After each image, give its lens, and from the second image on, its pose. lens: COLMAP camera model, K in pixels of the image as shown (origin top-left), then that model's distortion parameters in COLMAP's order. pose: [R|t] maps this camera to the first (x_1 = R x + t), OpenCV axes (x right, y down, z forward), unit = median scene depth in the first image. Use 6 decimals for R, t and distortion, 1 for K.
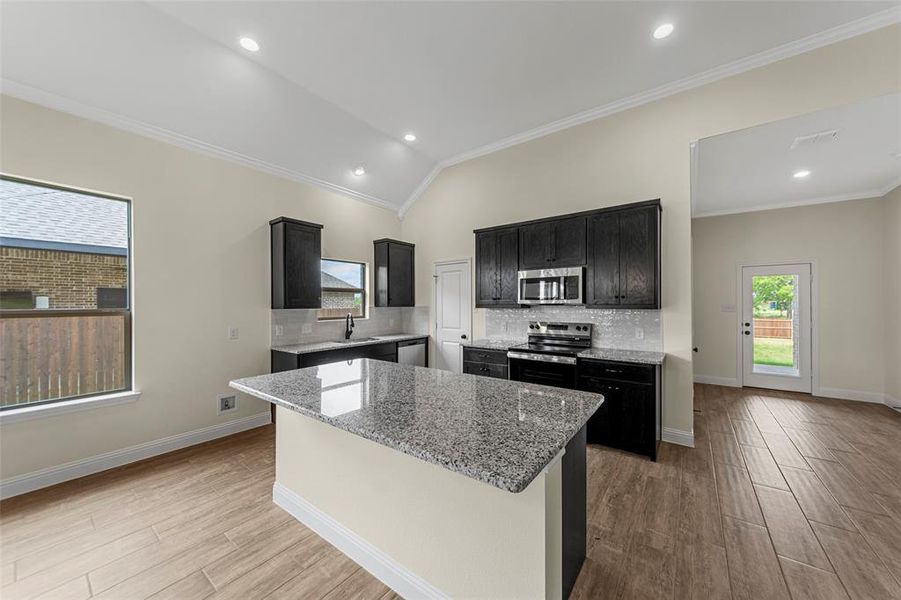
lens RADIAL K [[324.6, 0, 449.2], [0, 324.6, 304.2], [0, 0, 1]] dist [-0.000351, -0.000855]
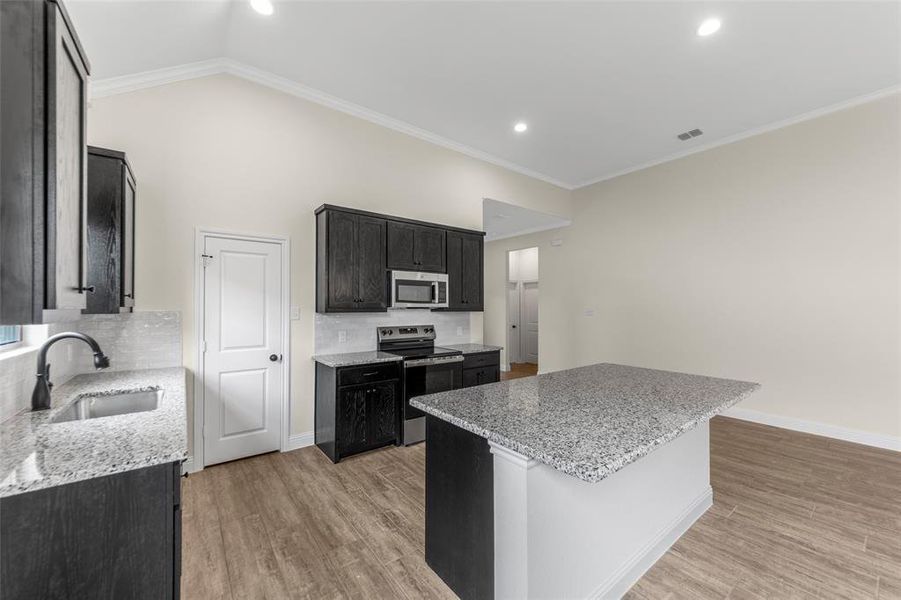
lens RADIAL K [[356.2, 0, 455.4], [0, 356.2, 300.7], [0, 0, 1]] dist [0.007665, -0.000052]
pose [[0.252196, 0.018243, 0.967504, -0.617457], [-0.003825, 0.999833, -0.017855, -0.002294], [-0.967669, 0.000803, 0.252223, 0.529282]]
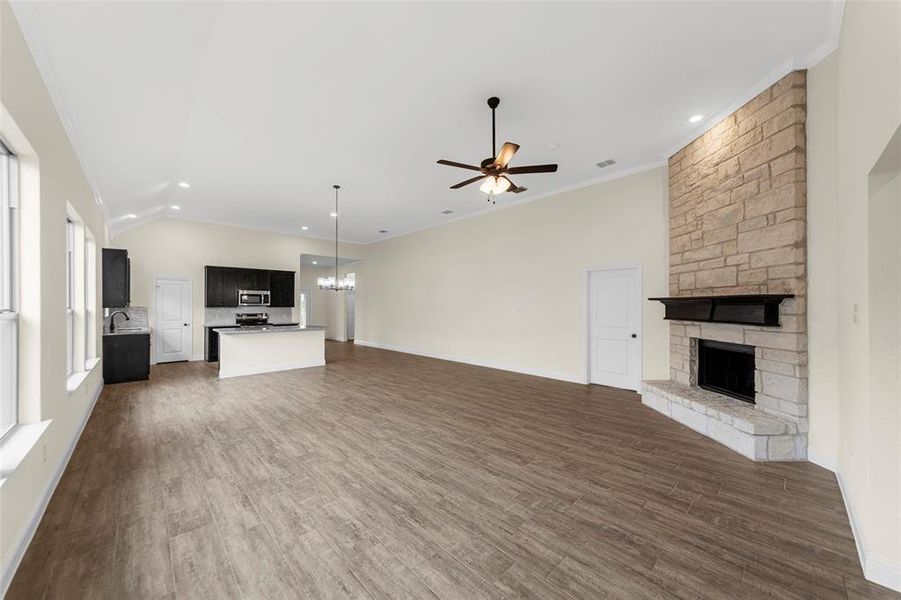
lens RADIAL K [[324.6, 0, 454.4], [0, 324.6, 302.5], [0, 0, 1]] dist [-0.000351, -0.000855]
pose [[0.154027, 0.012752, 0.987984, -1.566979], [0.000224, 0.999916, -0.012941, 0.008441], [-0.988067, 0.002215, 0.154011, -0.708056]]
